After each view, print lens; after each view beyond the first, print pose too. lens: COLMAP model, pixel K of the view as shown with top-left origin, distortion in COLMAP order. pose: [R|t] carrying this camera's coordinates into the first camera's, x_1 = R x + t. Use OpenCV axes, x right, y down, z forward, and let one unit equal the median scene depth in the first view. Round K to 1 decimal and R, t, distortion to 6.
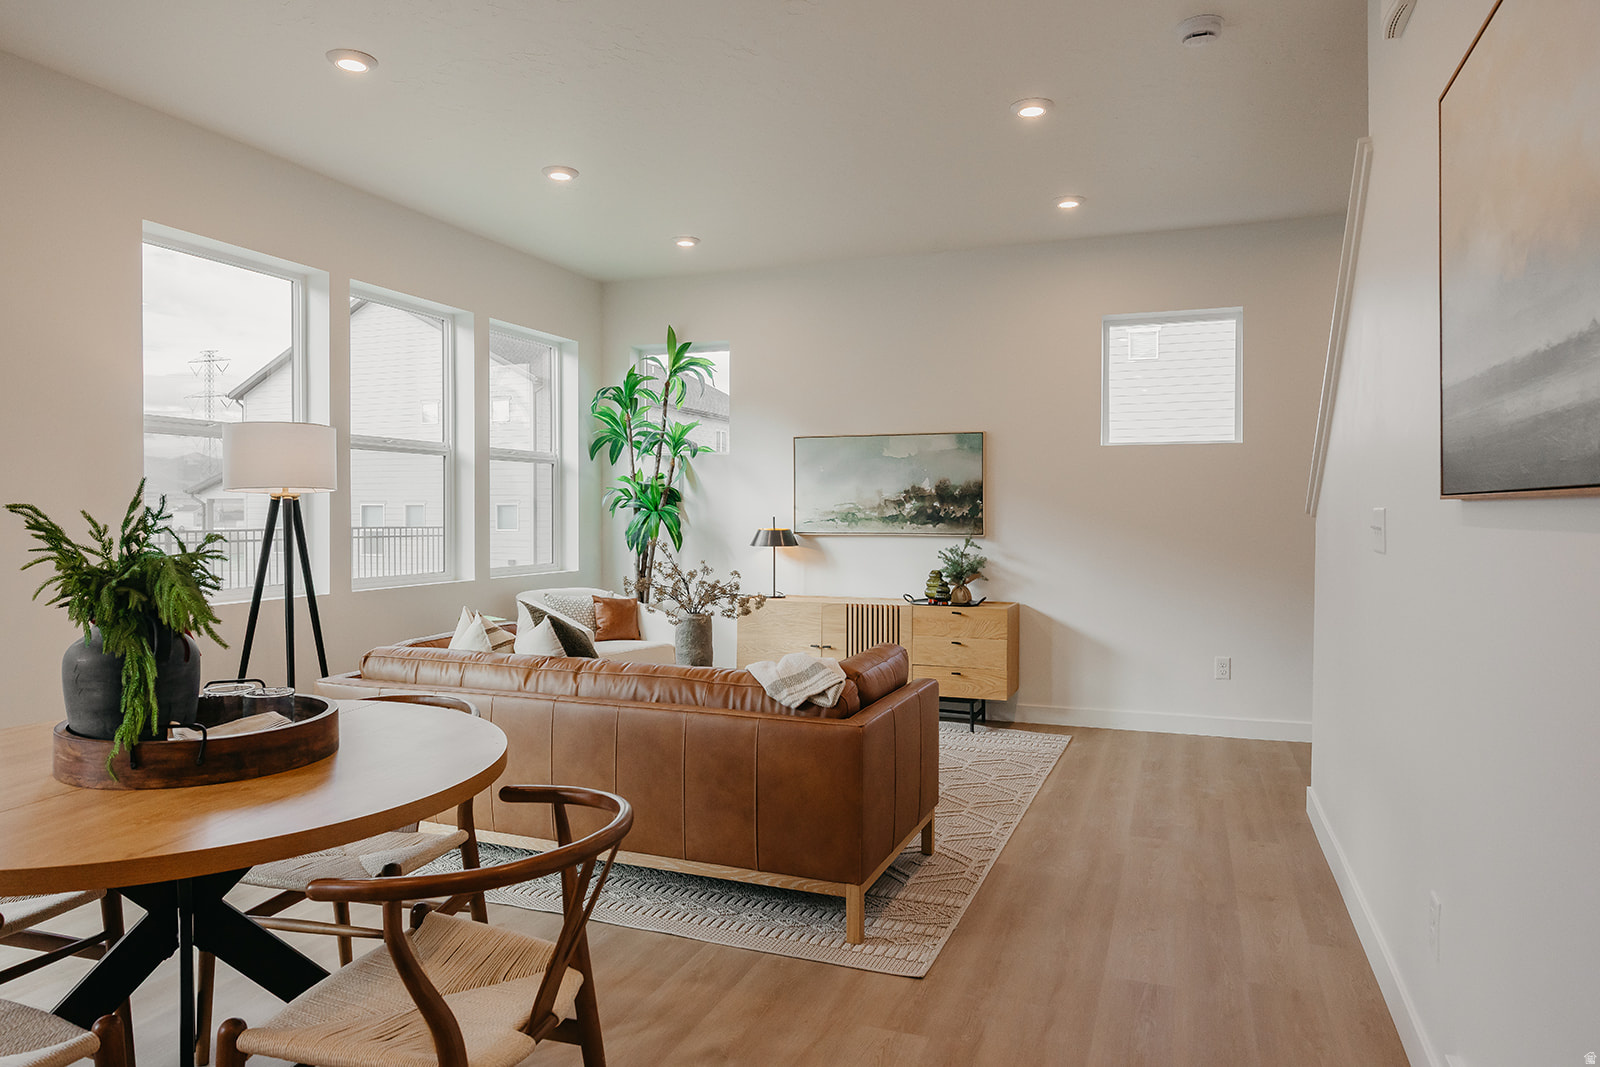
lens RADIAL K [[1007.8, 0, 799.7], [0, 1007.8, 525.8], [0, 0, 1]] dist [-0.007965, 0.002312]
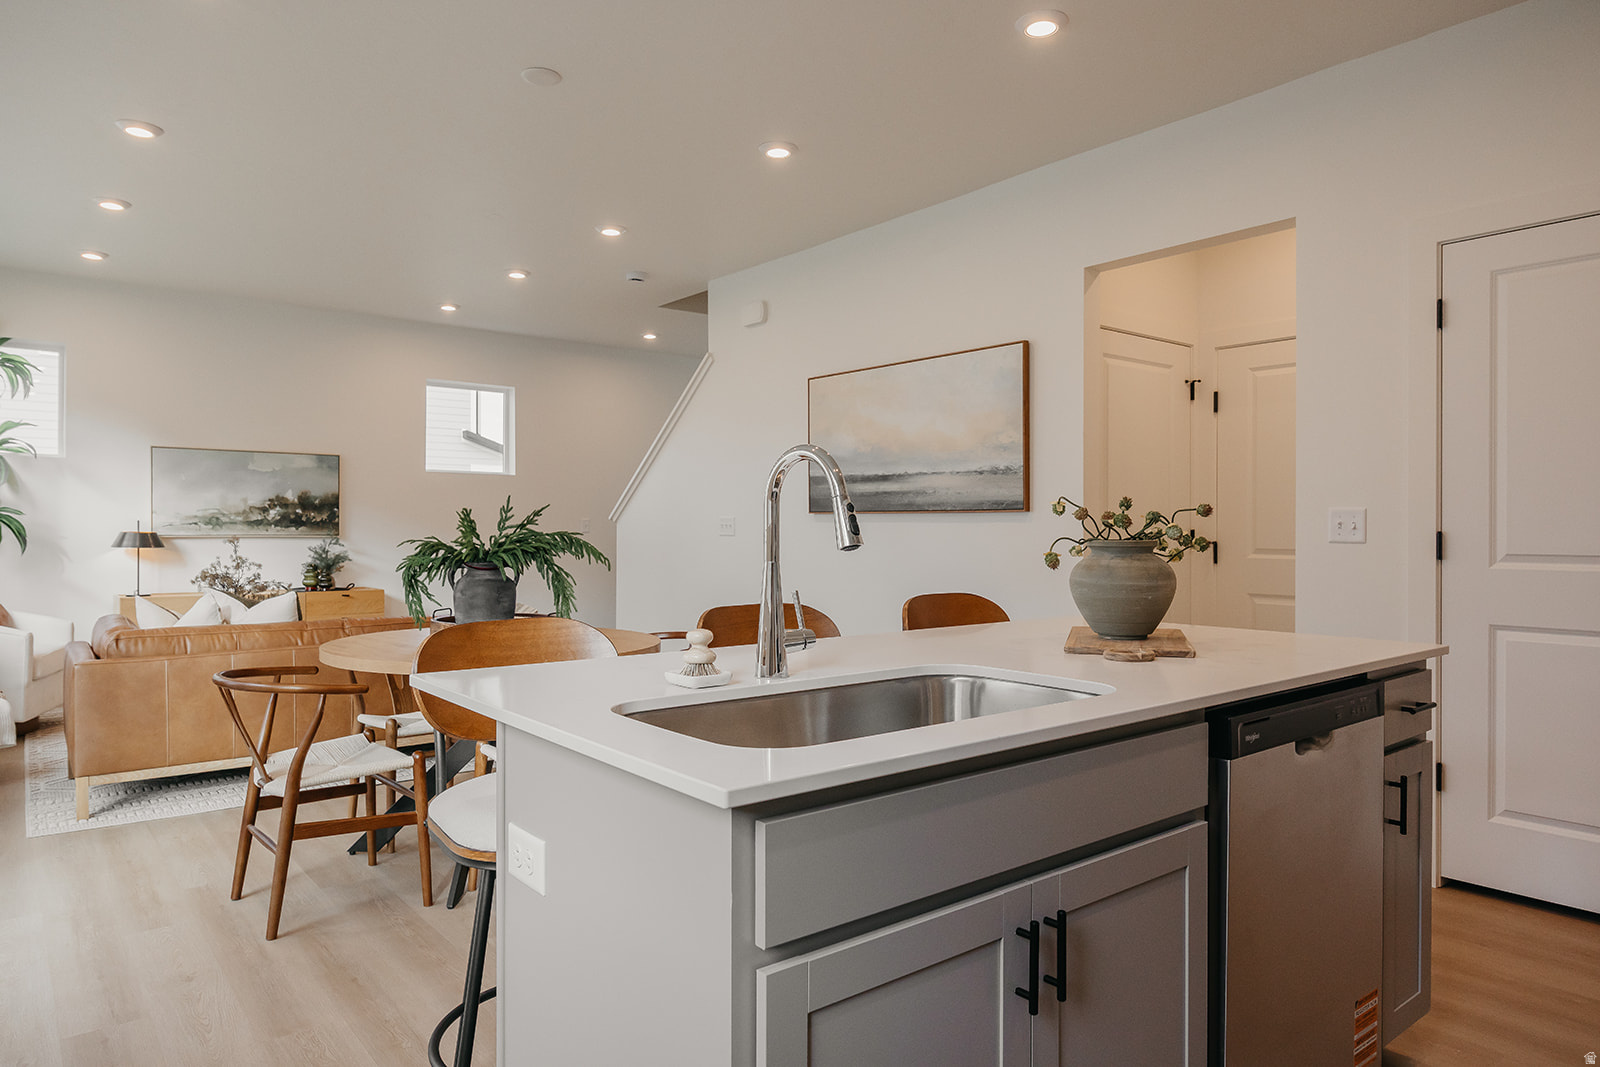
lens RADIAL K [[1007.8, 0, 804.0], [0, 1007.8, 534.6], [0, 0, 1]] dist [-0.007965, 0.002312]
pose [[0.487210, -0.007563, 0.873252, -0.638263], [0.004272, 0.999971, 0.006277, 0.002302], [-0.873275, 0.000672, 0.487228, -0.138238]]
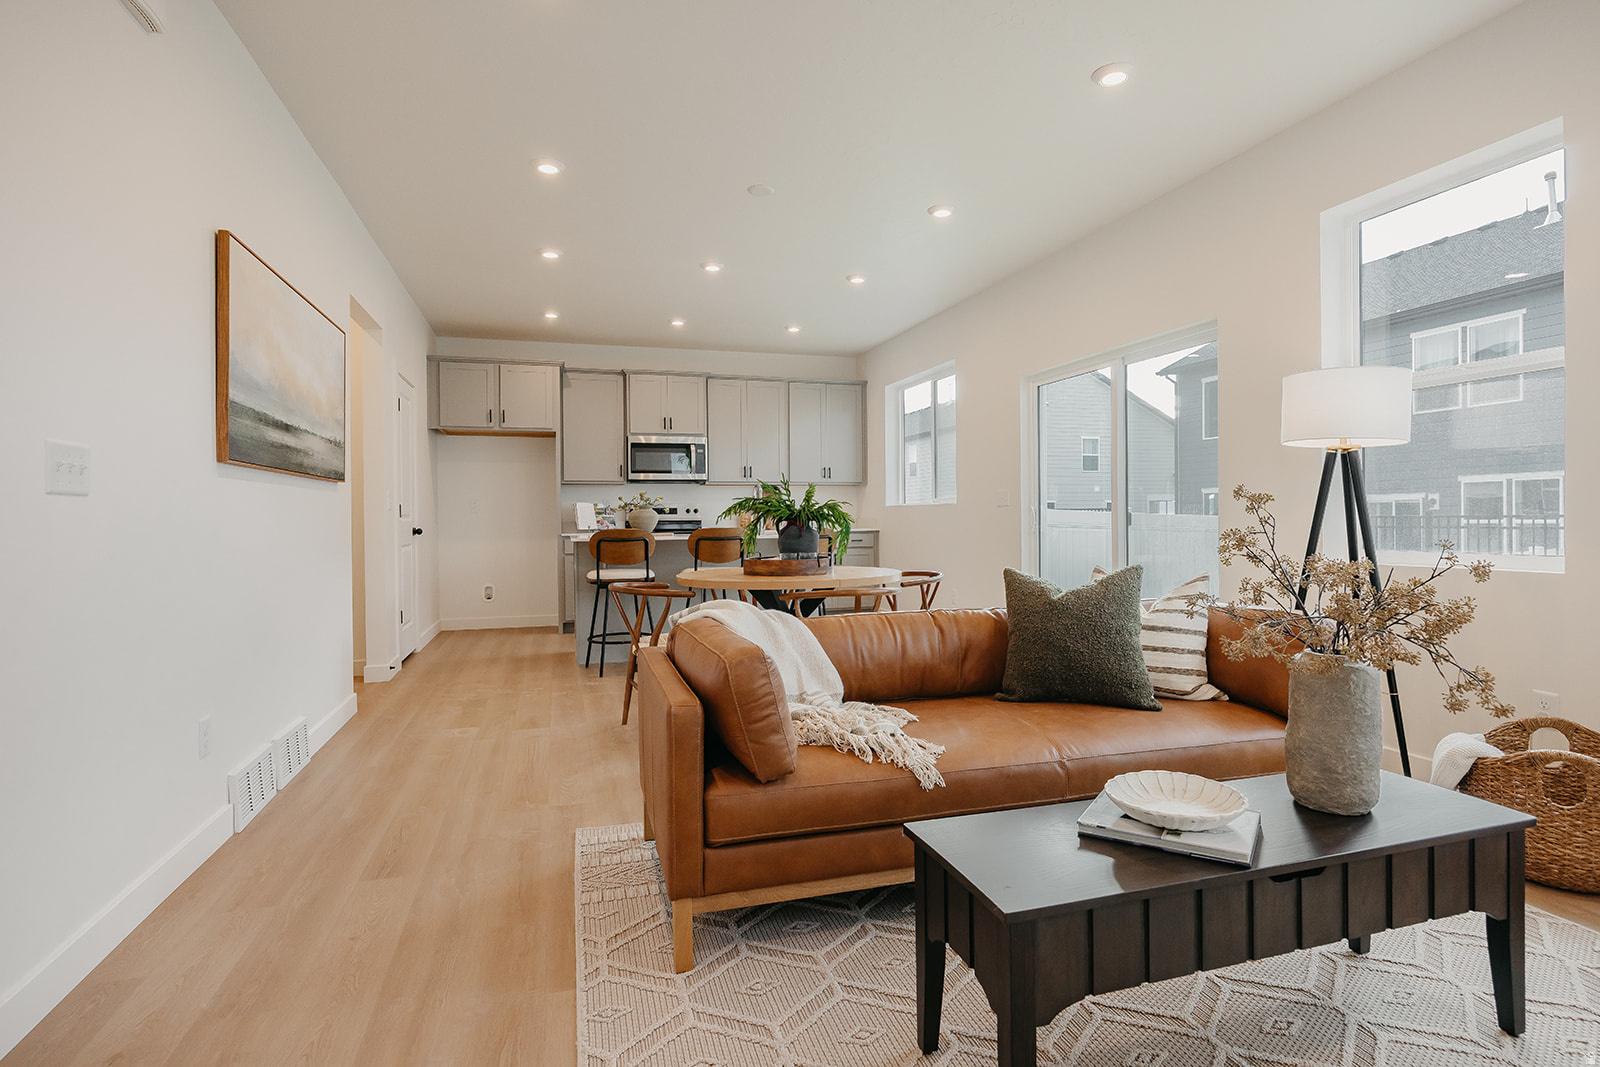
lens RADIAL K [[809.9, 0, 808.1], [0, 809.9, 527.6], [0, 0, 1]] dist [-0.003480, -0.006345]
pose [[-0.784547, 0.013321, -0.619927, 0.232444], [0.005660, 0.999881, 0.014322, 0.020801], [0.620044, 0.007728, -0.784529, 0.882073]]
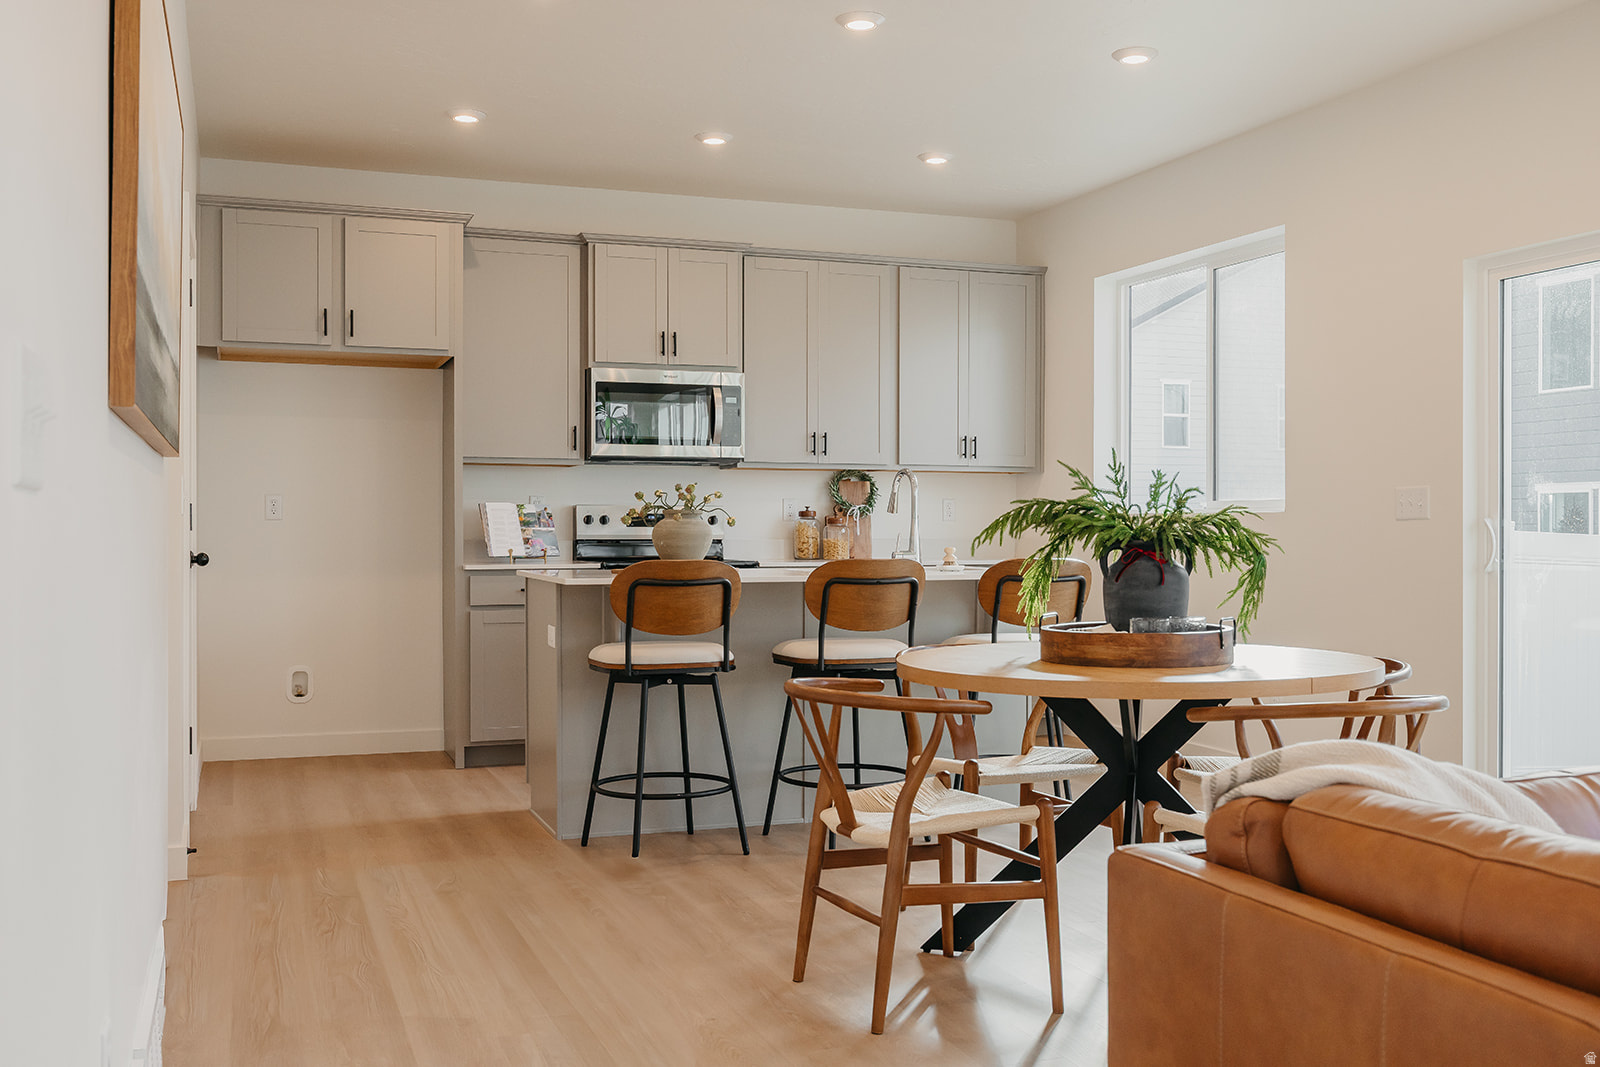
lens RADIAL K [[1522.8, 0, 801.9], [0, 1522.8, 543.8], [0, 0, 1]] dist [0.012189, 0.000000]
pose [[-0.750105, 0.004142, -0.661306, 0.328457], [-0.004208, 0.999930, 0.011035, 0.016298], [0.661305, 0.011060, -0.750035, 0.699824]]
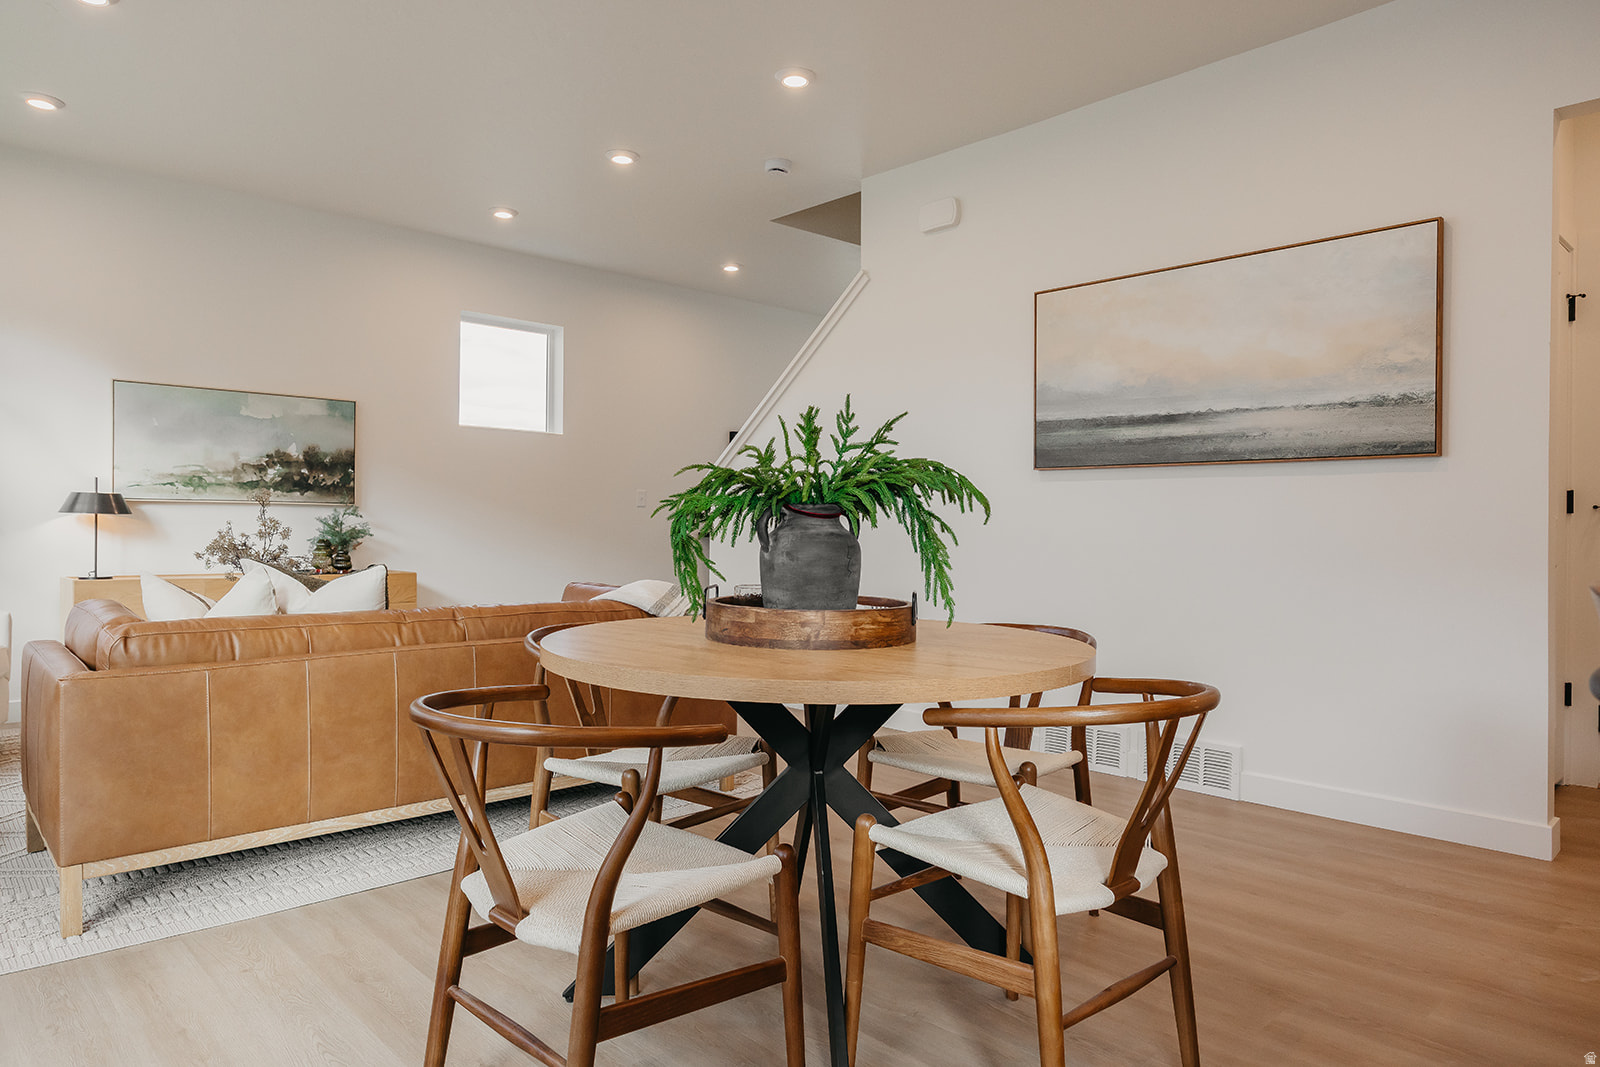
lens RADIAL K [[1007.8, 0, 802.1], [0, 1007.8, 529.7], [0, 0, 1]] dist [-0.007965, 0.002312]
pose [[0.419919, -0.003965, 0.907553, -0.531780], [-0.001653, 0.999985, 0.005134, 0.028392], [-0.907560, -0.003656, 0.419906, 0.172874]]
